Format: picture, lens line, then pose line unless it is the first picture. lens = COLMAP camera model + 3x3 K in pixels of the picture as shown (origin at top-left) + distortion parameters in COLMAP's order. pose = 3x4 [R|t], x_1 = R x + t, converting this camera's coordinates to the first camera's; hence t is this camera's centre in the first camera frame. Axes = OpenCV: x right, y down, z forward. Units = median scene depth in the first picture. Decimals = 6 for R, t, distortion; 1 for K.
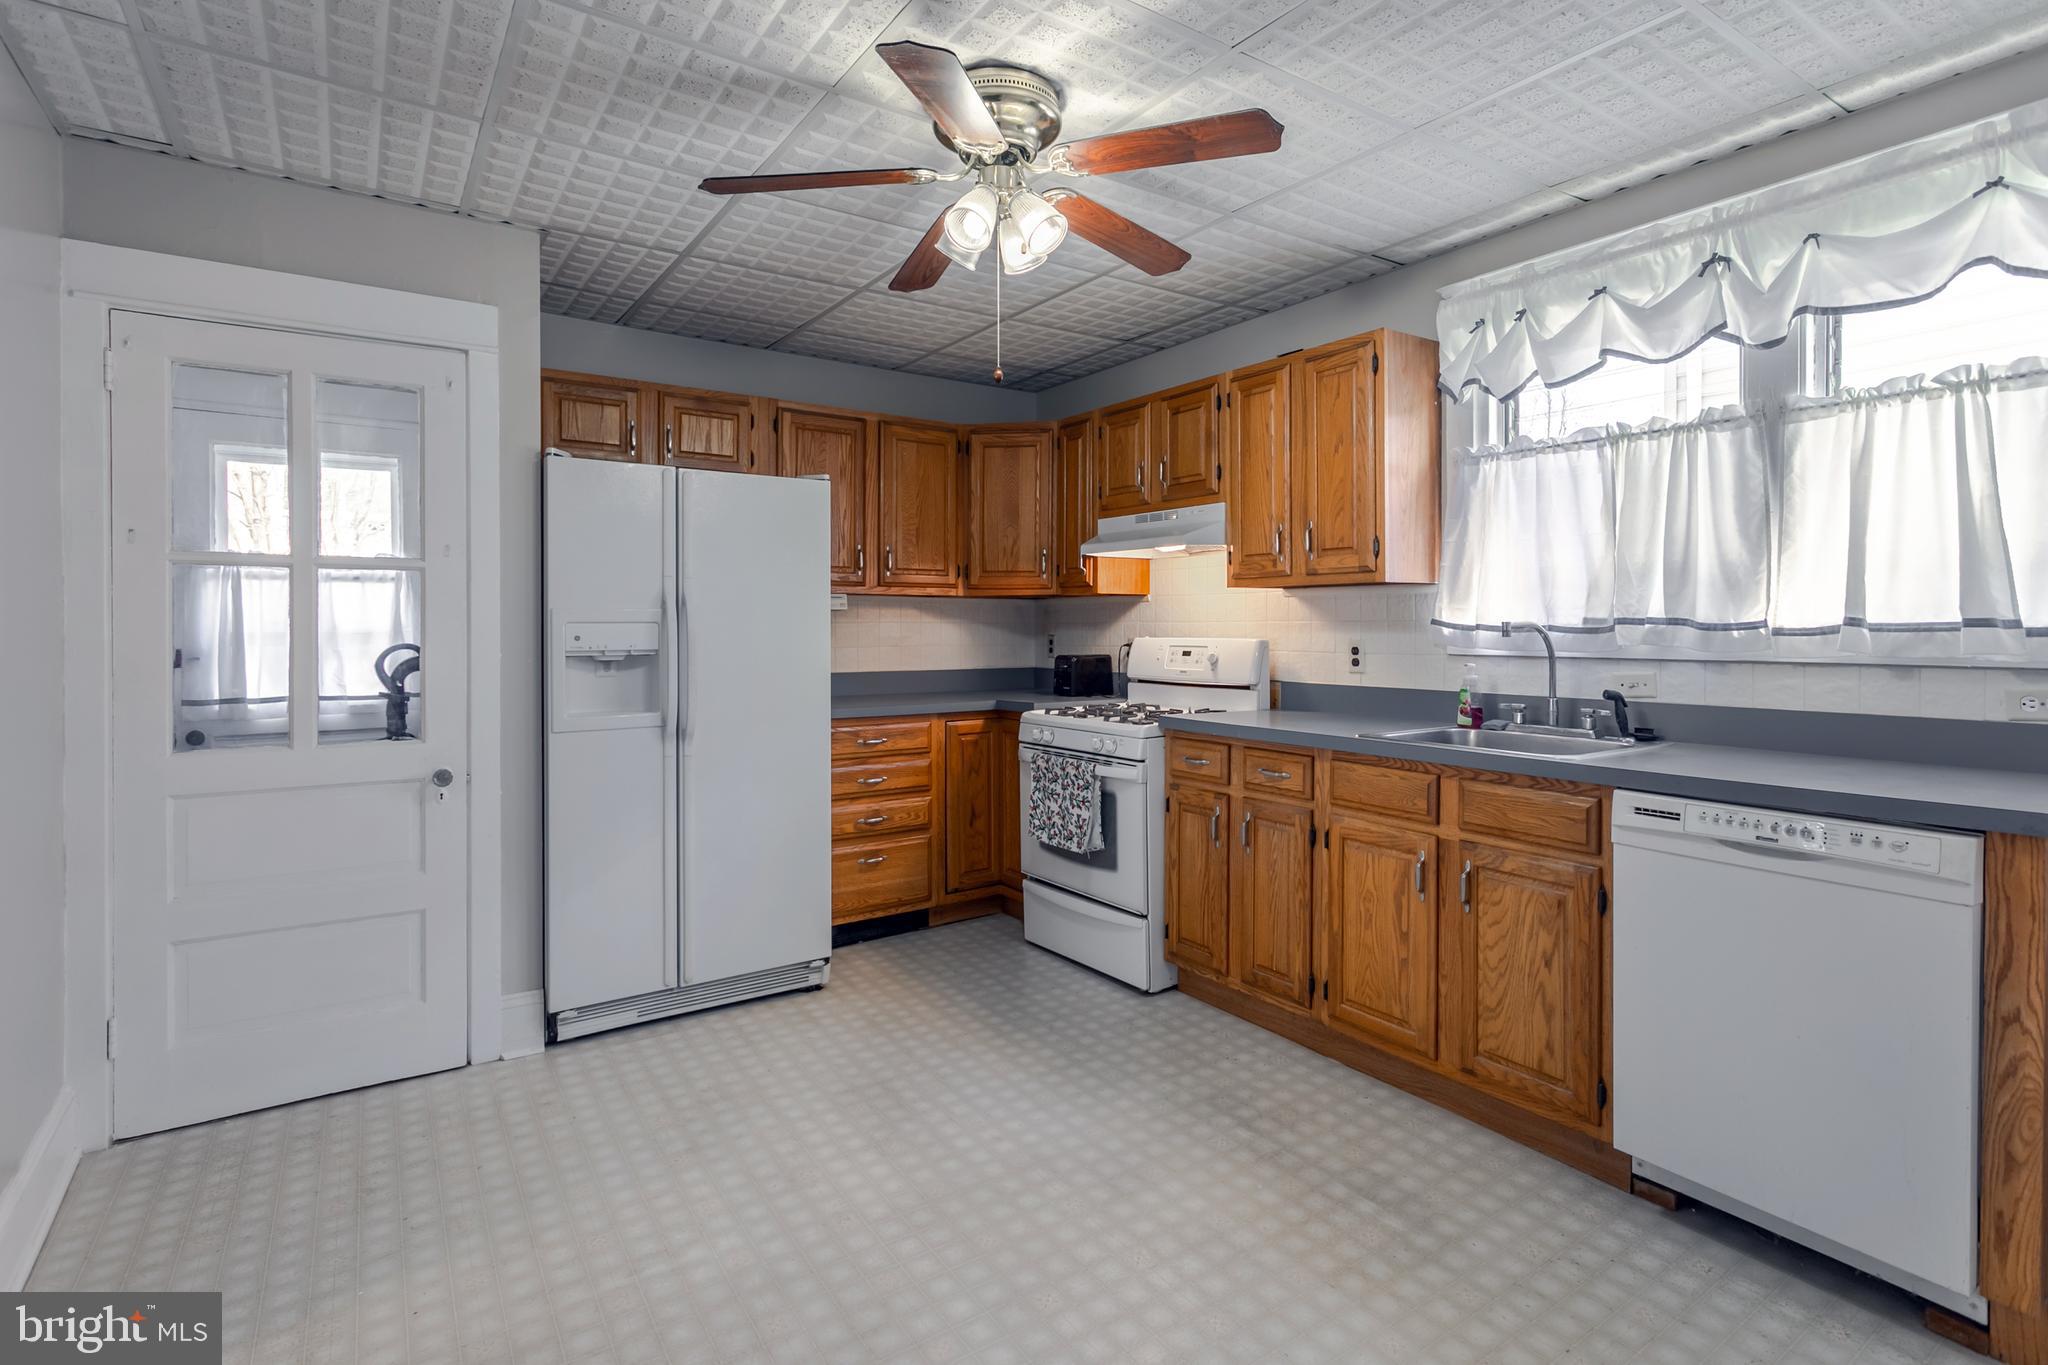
lens RADIAL K [[986.8, 0, 1027.7], [0, 986.8, 635.1], [0, 0, 1]] dist [0.004287, -0.000008]
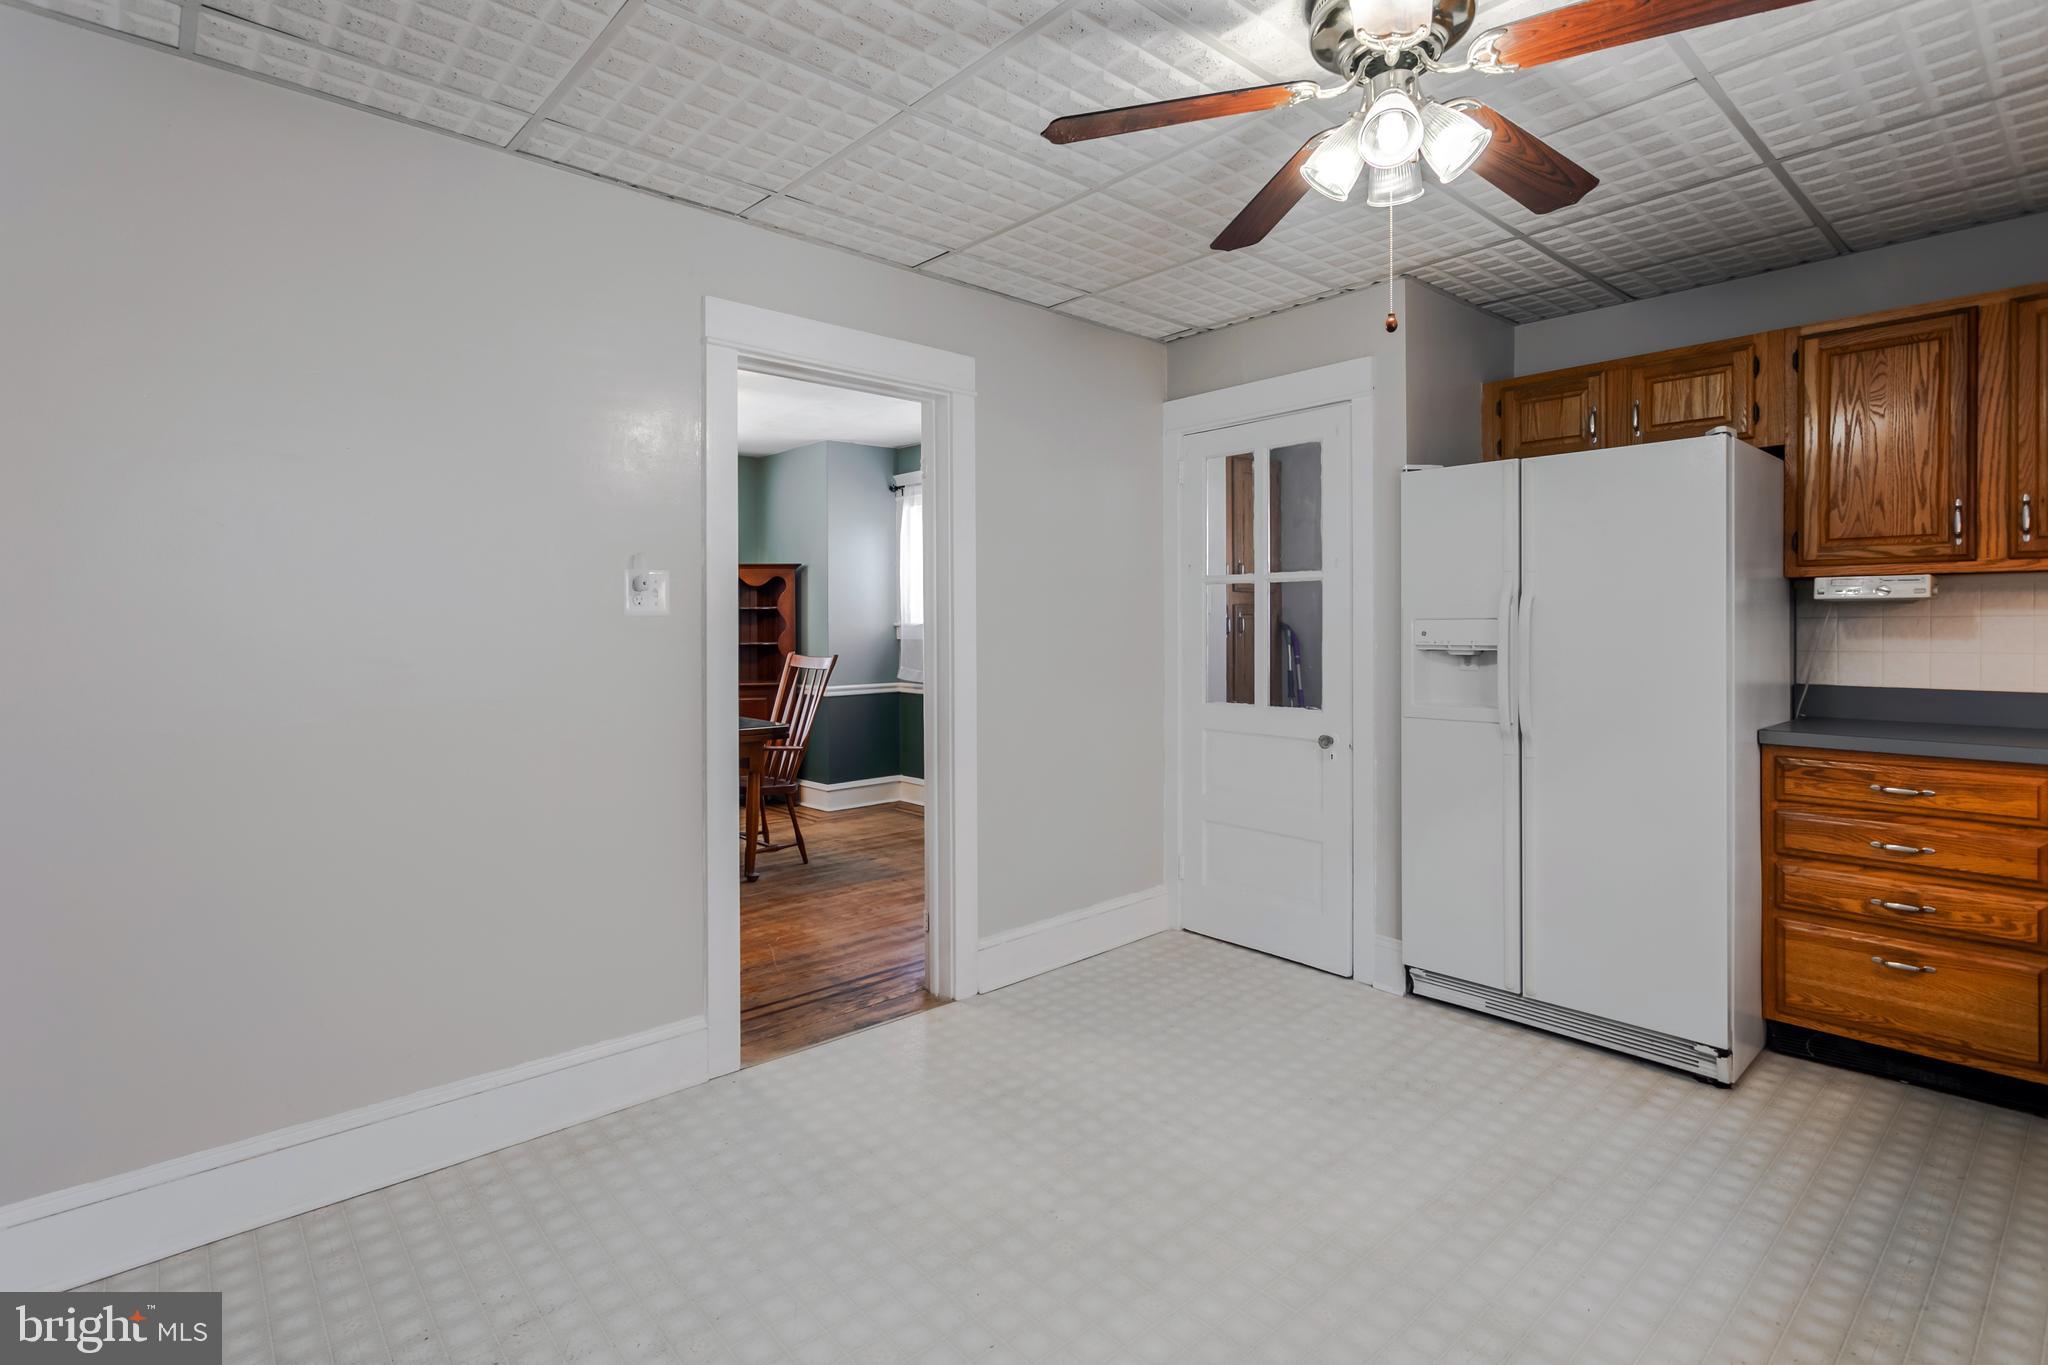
lens RADIAL K [[986.8, 0, 1100.7], [0, 986.8, 628.7], [0, 0, 1]] dist [0.004287, -0.000008]
pose [[0.170836, 0.003468, -0.985293, 0.509182], [-0.006179, 0.999978, 0.002449, -0.002319], [0.985280, 0.005669, 0.170853, 0.411117]]
